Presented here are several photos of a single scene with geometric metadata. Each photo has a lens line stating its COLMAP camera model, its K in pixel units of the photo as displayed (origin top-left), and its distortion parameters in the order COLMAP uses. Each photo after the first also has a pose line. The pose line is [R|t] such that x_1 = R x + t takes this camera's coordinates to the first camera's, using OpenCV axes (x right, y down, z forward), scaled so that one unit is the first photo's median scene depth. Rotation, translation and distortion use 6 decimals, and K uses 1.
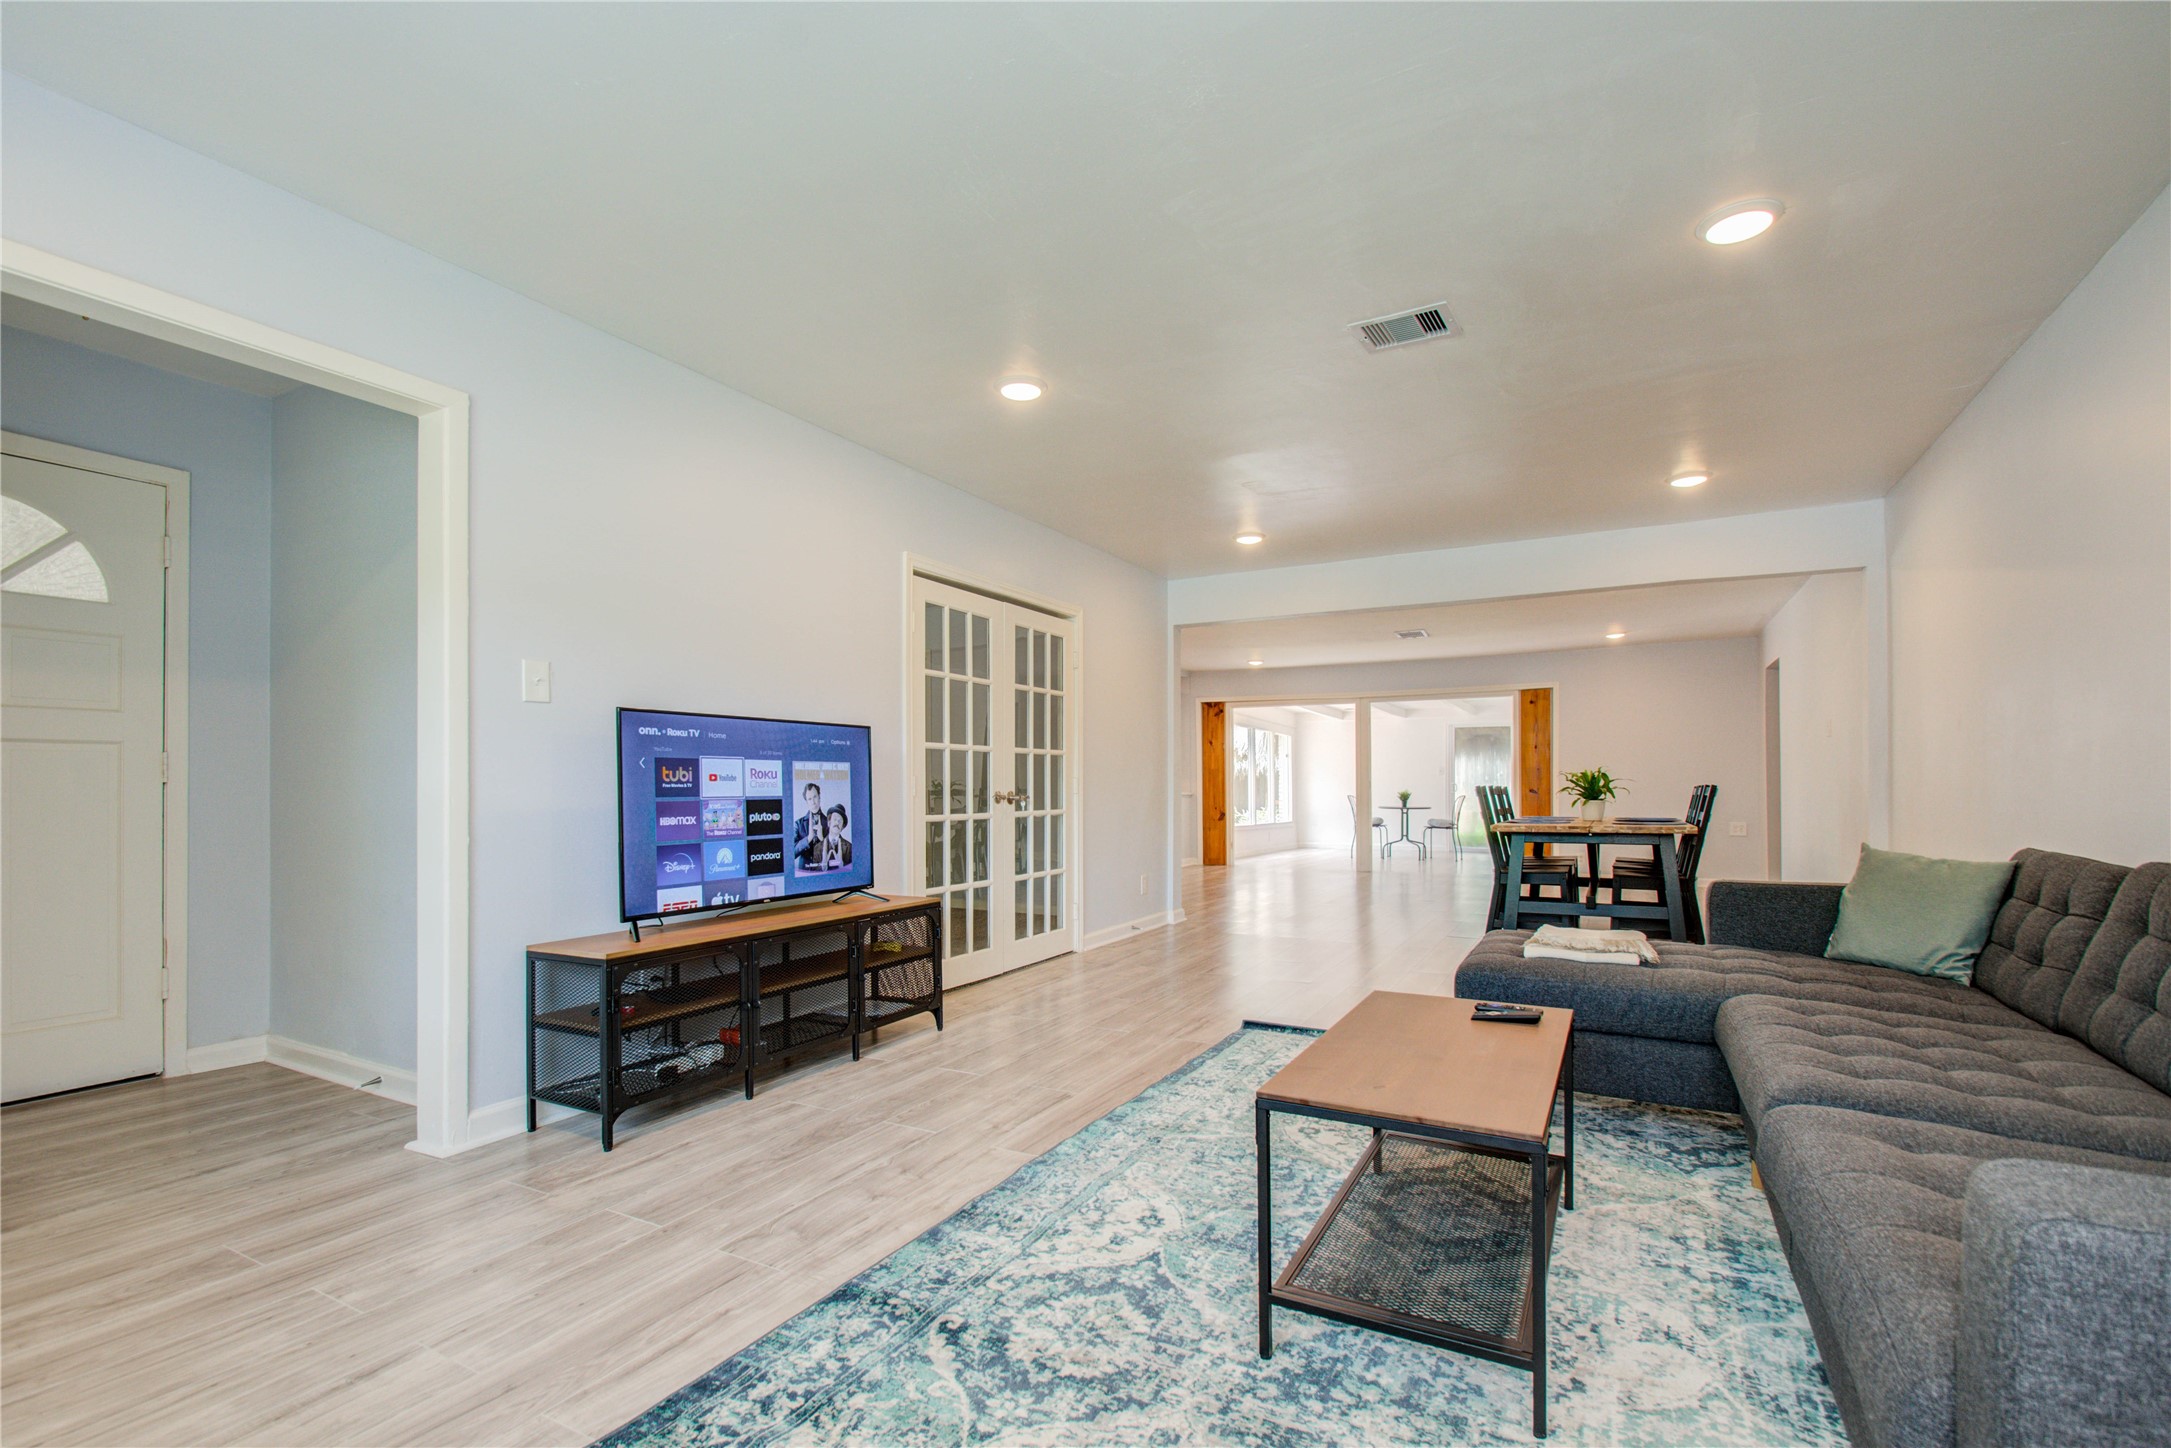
lens RADIAL K [[996.3, 0, 1065.5], [0, 996.3, 783.4], [0, 0, 1]] dist [0.004692, -0.011680]
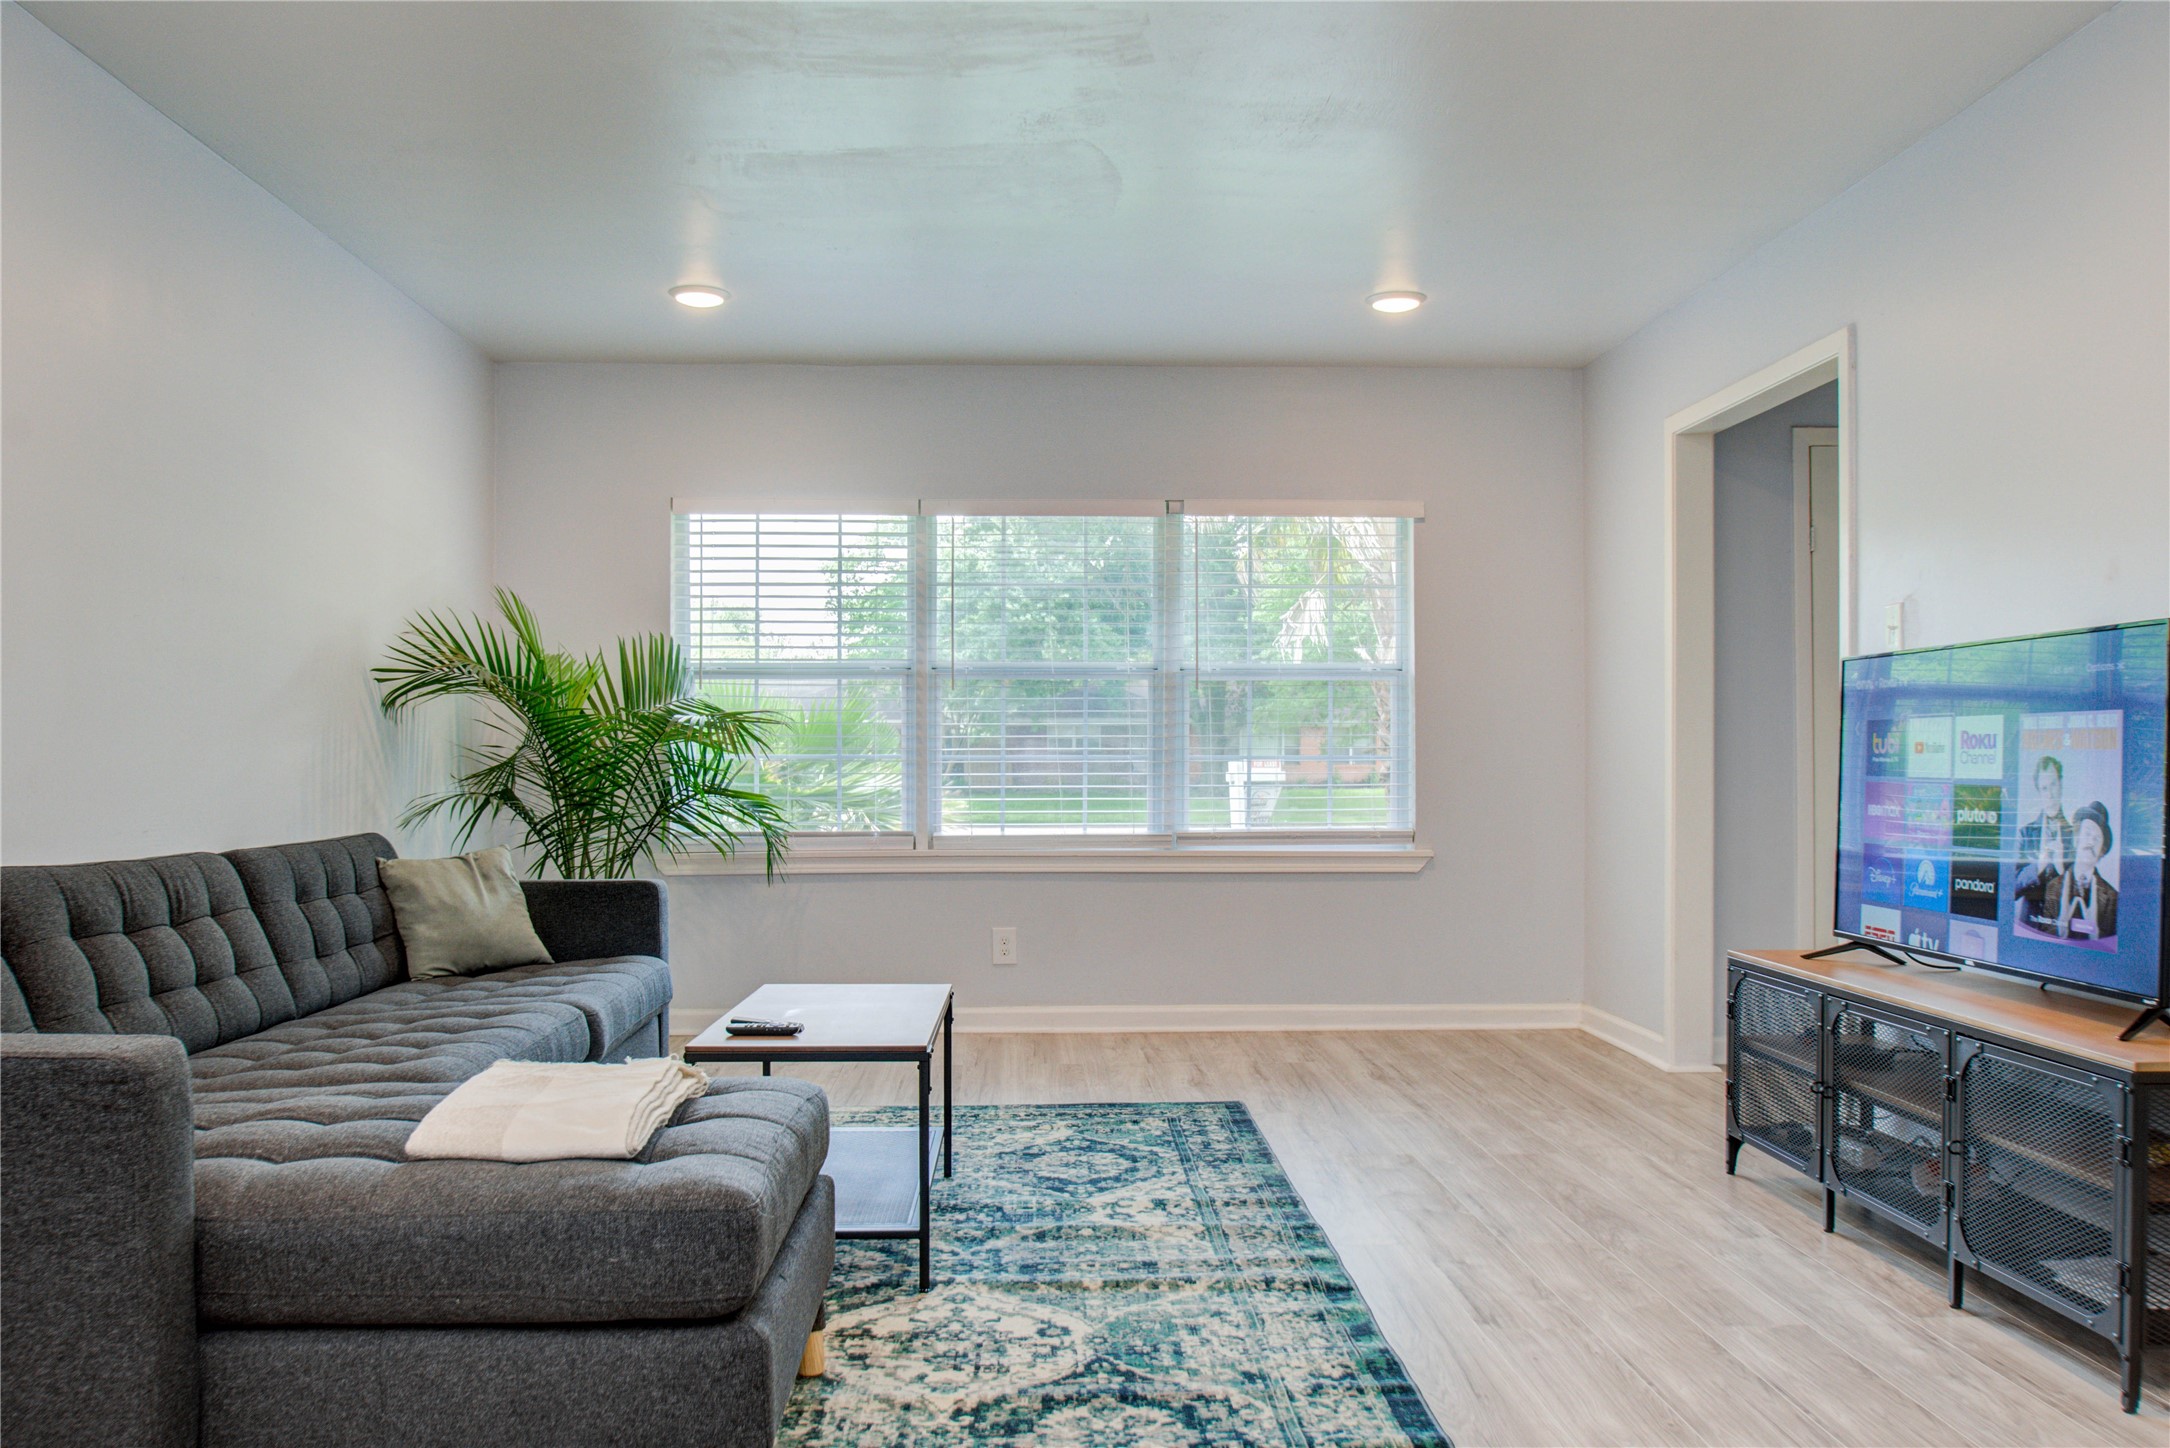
lens RADIAL K [[1631.3, 0, 1087.1], [0, 1631.3, 732.4], [0, 0, 1]] dist [-0.057810, 0.013651]
pose [[-0.853432, -0.004047, -0.521188, 0.605704], [0.004926, 0.999863, -0.015830, -0.002027], [0.521181, -0.016077, -0.853295, 1.513381]]
